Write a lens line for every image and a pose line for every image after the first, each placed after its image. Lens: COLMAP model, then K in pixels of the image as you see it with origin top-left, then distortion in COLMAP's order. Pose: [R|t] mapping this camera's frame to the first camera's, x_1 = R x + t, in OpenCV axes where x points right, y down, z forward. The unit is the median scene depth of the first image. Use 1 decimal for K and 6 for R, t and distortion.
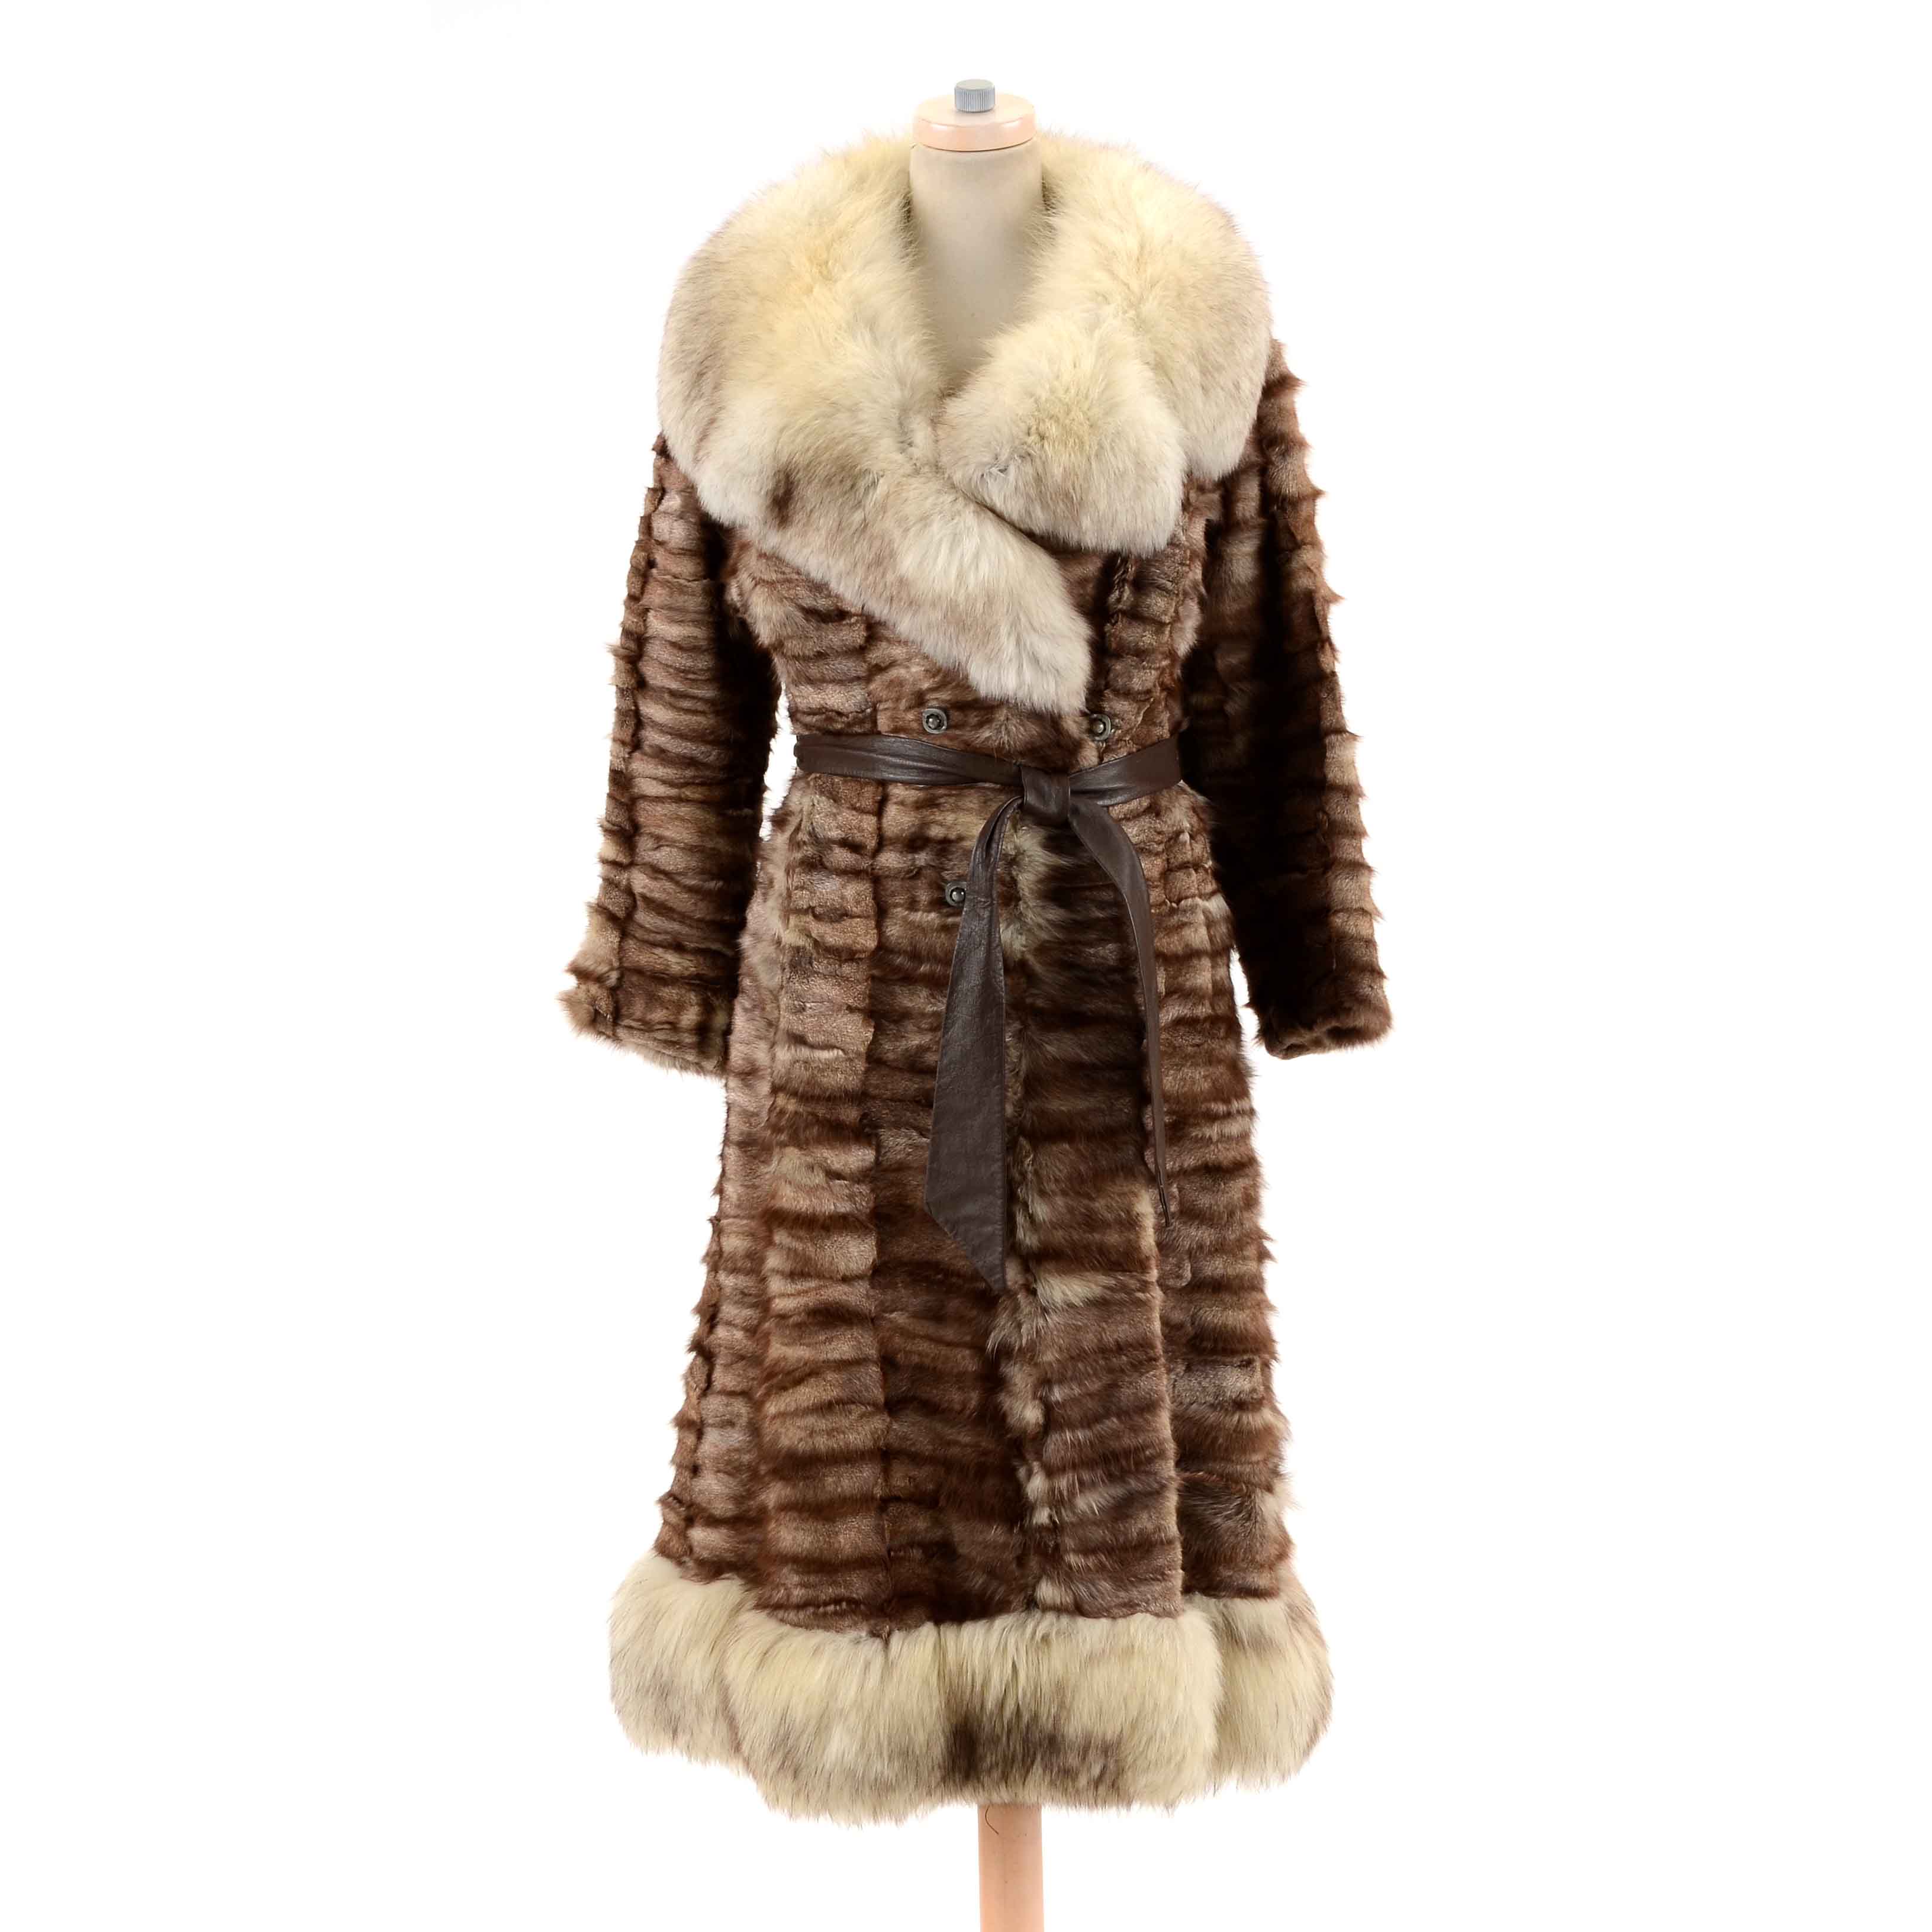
lens RADIAL K [[4502.9, 0, 927.0], [0, 4502.9, 959.2], [0, 0, 1]] dist [0.121963, 0.000000]
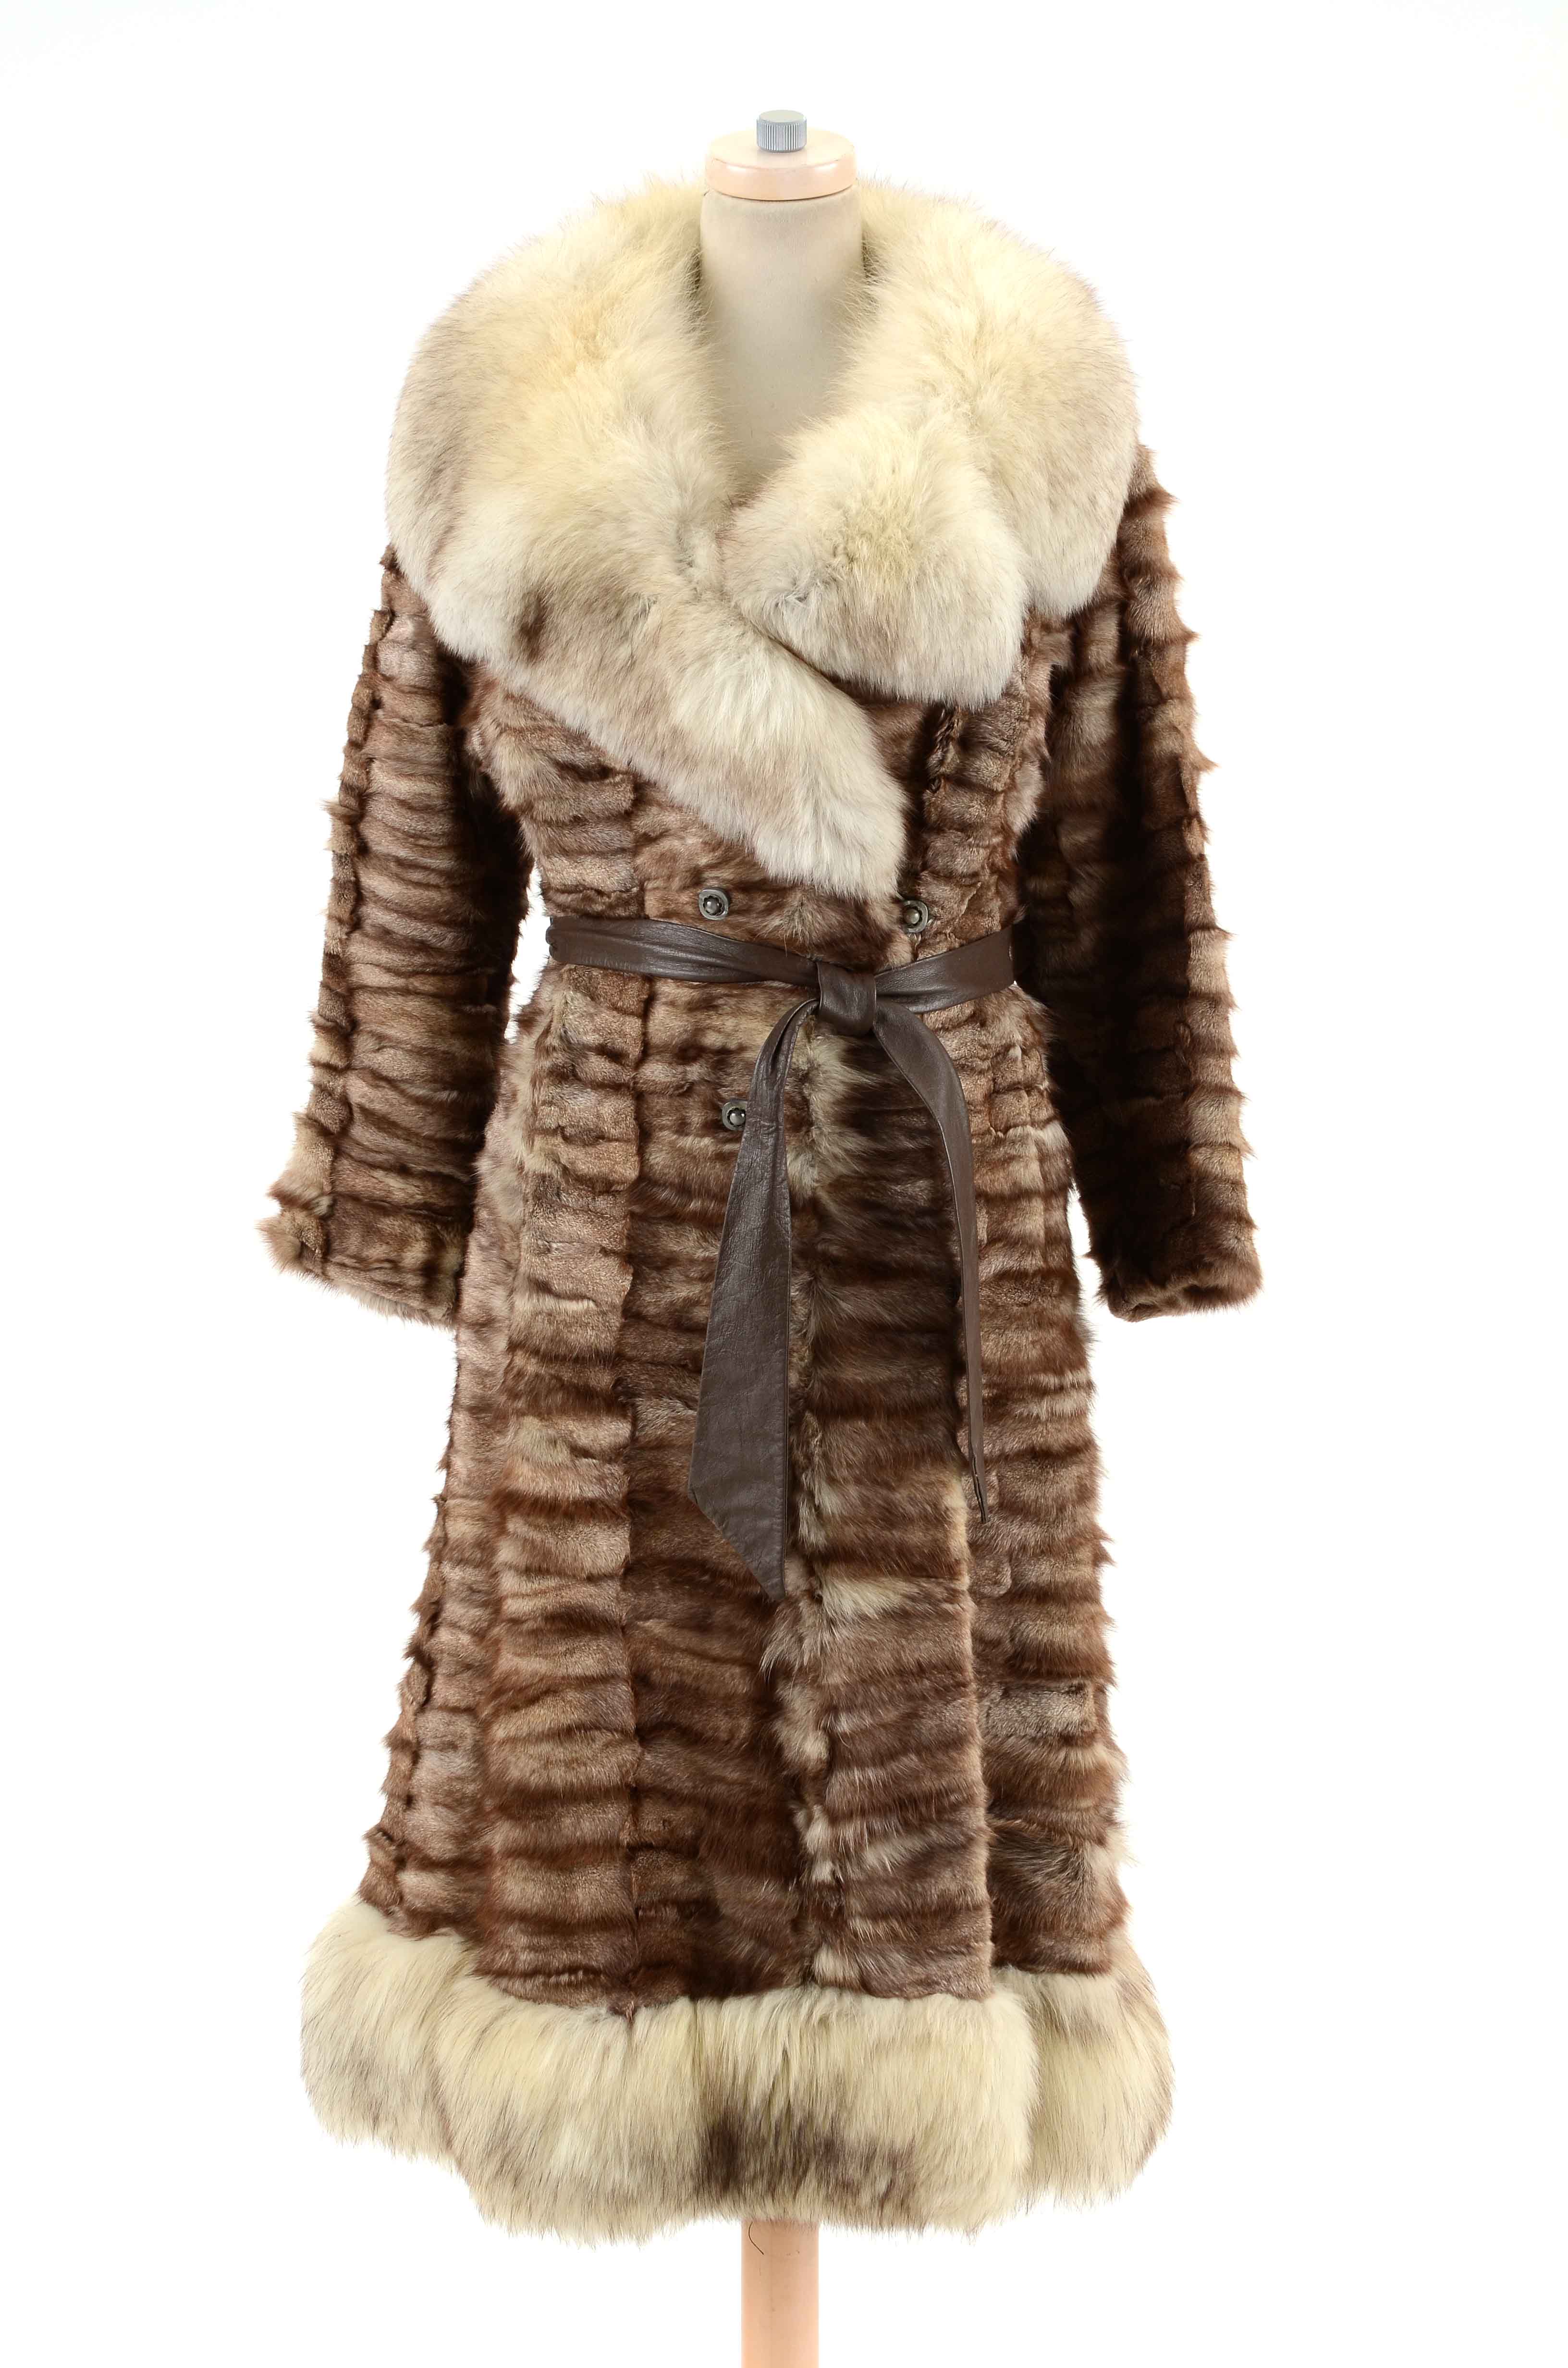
lens RADIAL K [[4875.7, 0, 764.4], [0, 4875.7, 1234.2], [0, 0, 1]] dist [0.346543, 0.000000]
pose [[0.999732, 0.023082, -0.001813, 0.013697], [-0.023046, 0.999574, 0.017932, -0.008817], [0.002226, -0.017886, 0.999838, 0.105792]]
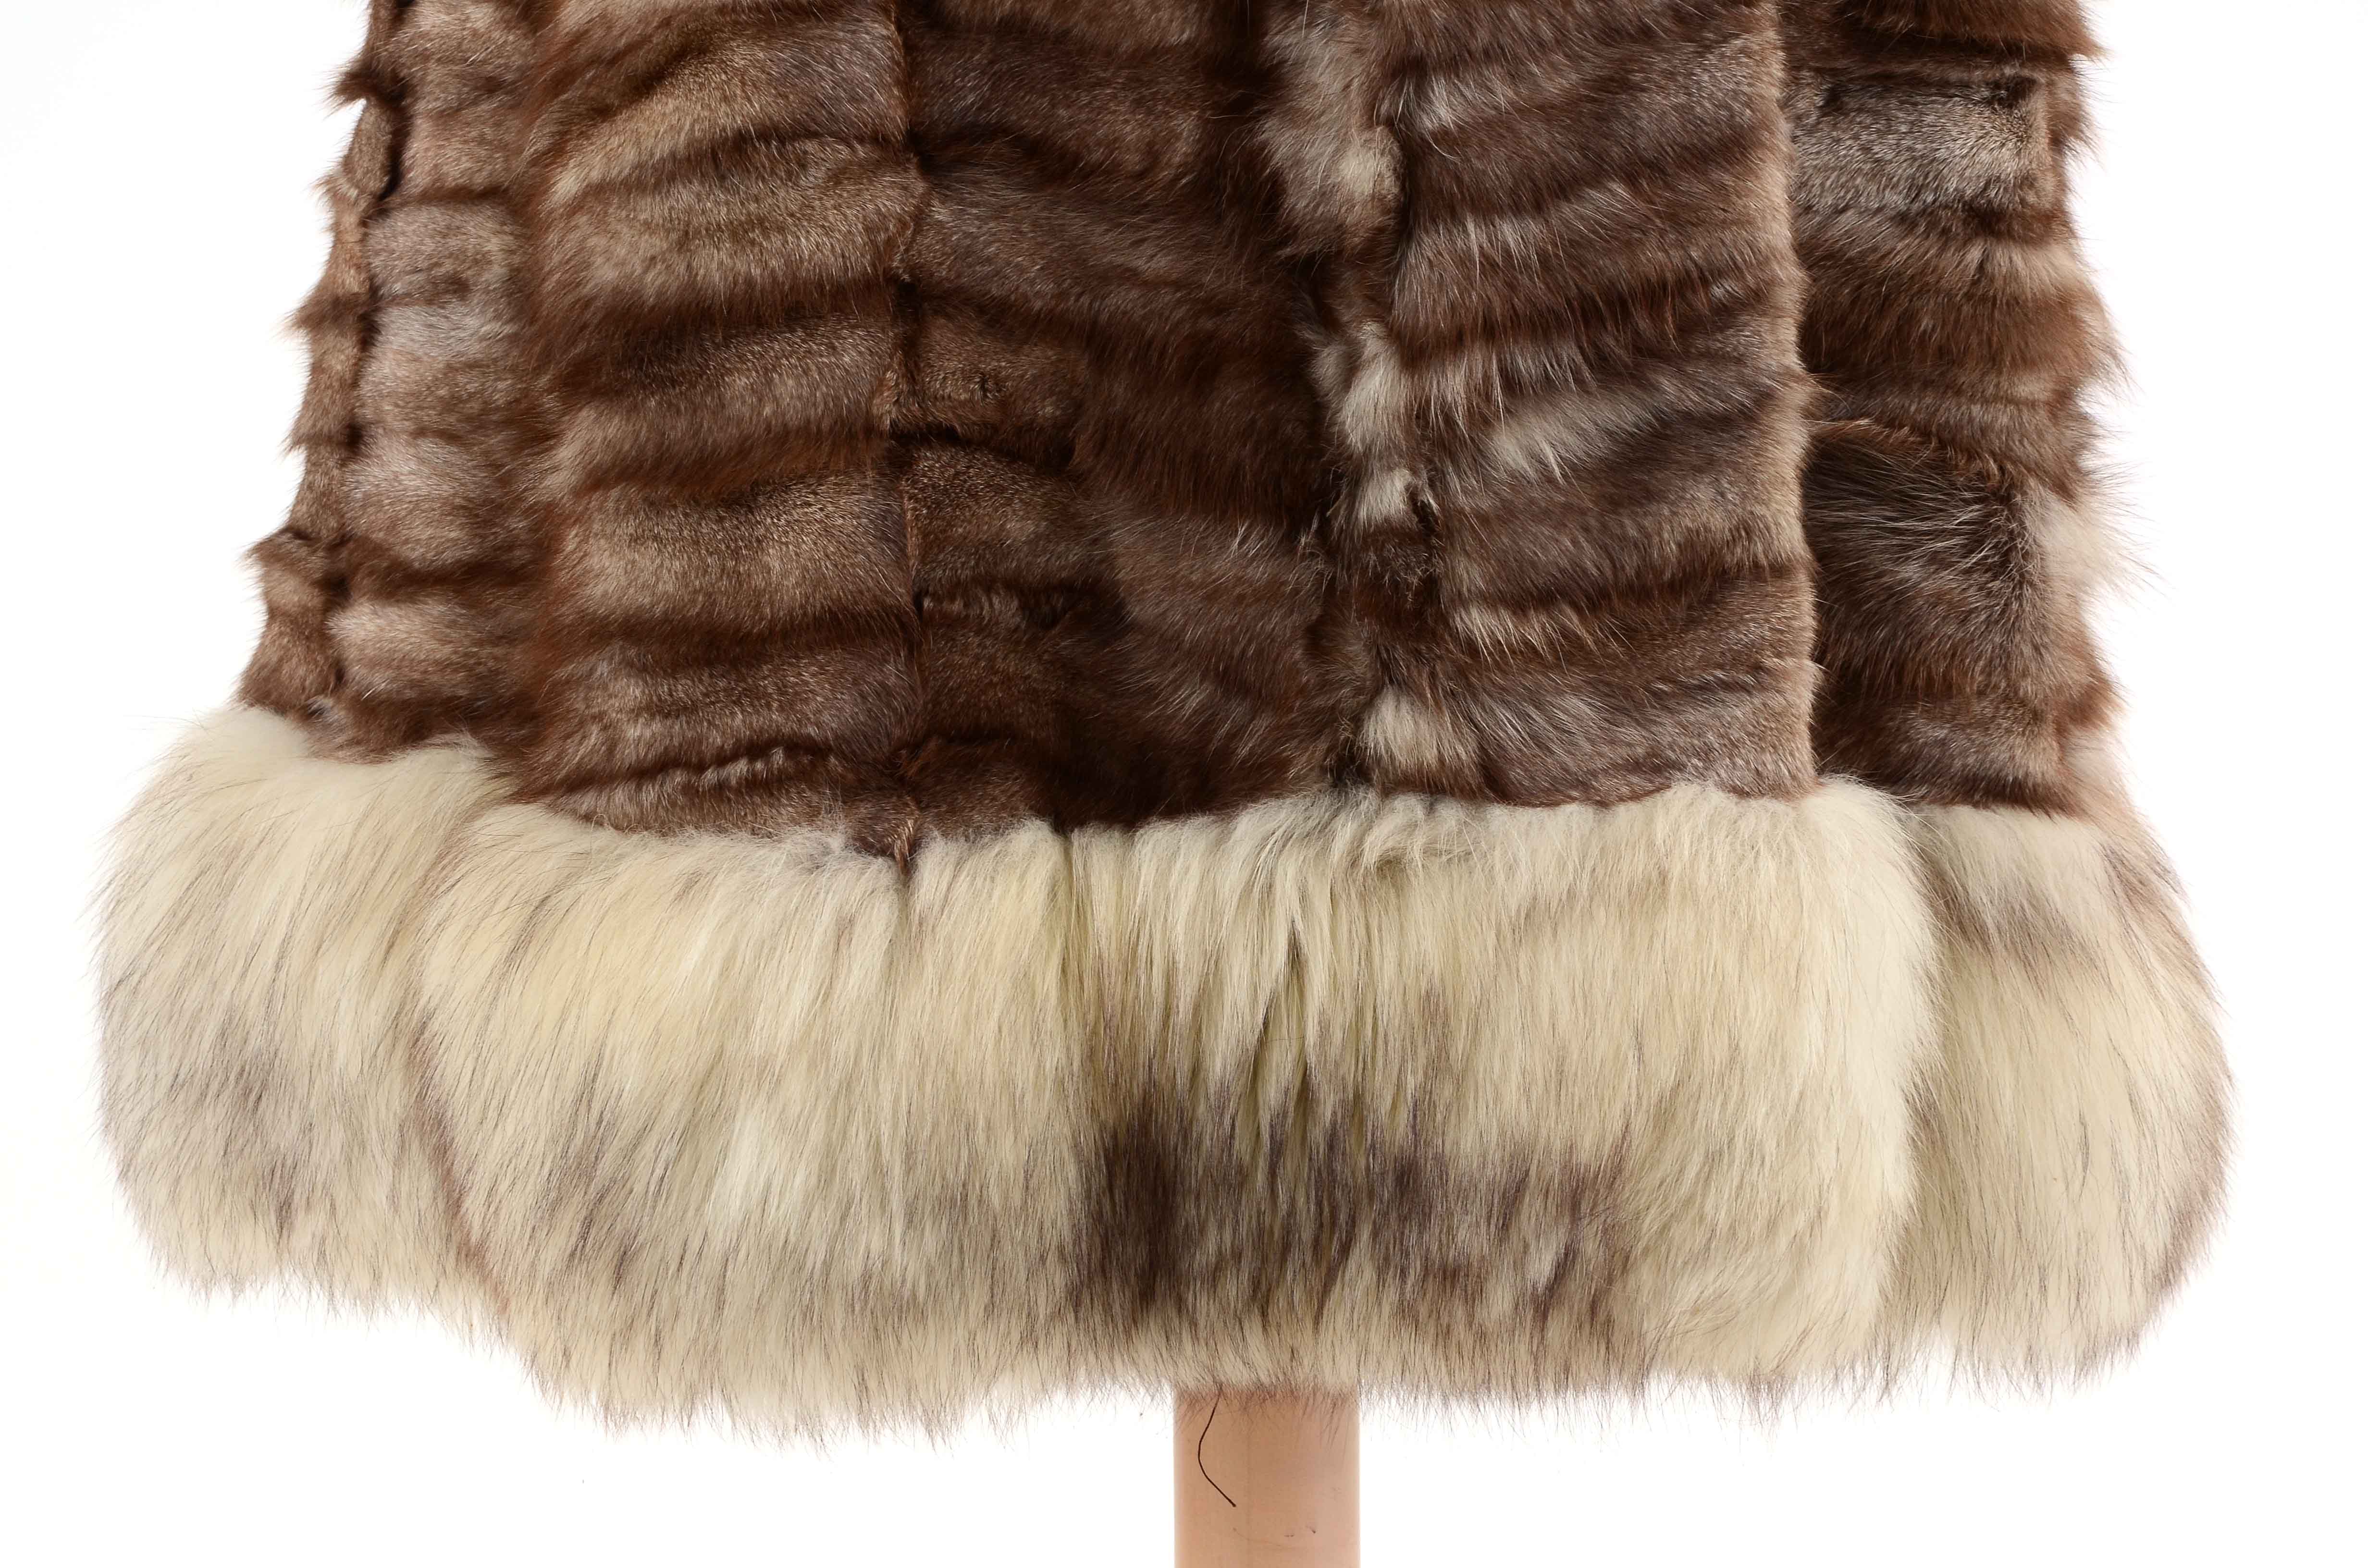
lens RADIAL K [[6977.8, 0, 1138.9], [0, 6977.8, 813.8], [0, 0, 1]] dist [0.711164, 0.000000]
pose [[0.999872, 0.014242, 0.007257, 0.004182], [-0.014258, 0.999896, 0.002234, 0.145713], [-0.007225, -0.002337, 0.999971, 0.492837]]
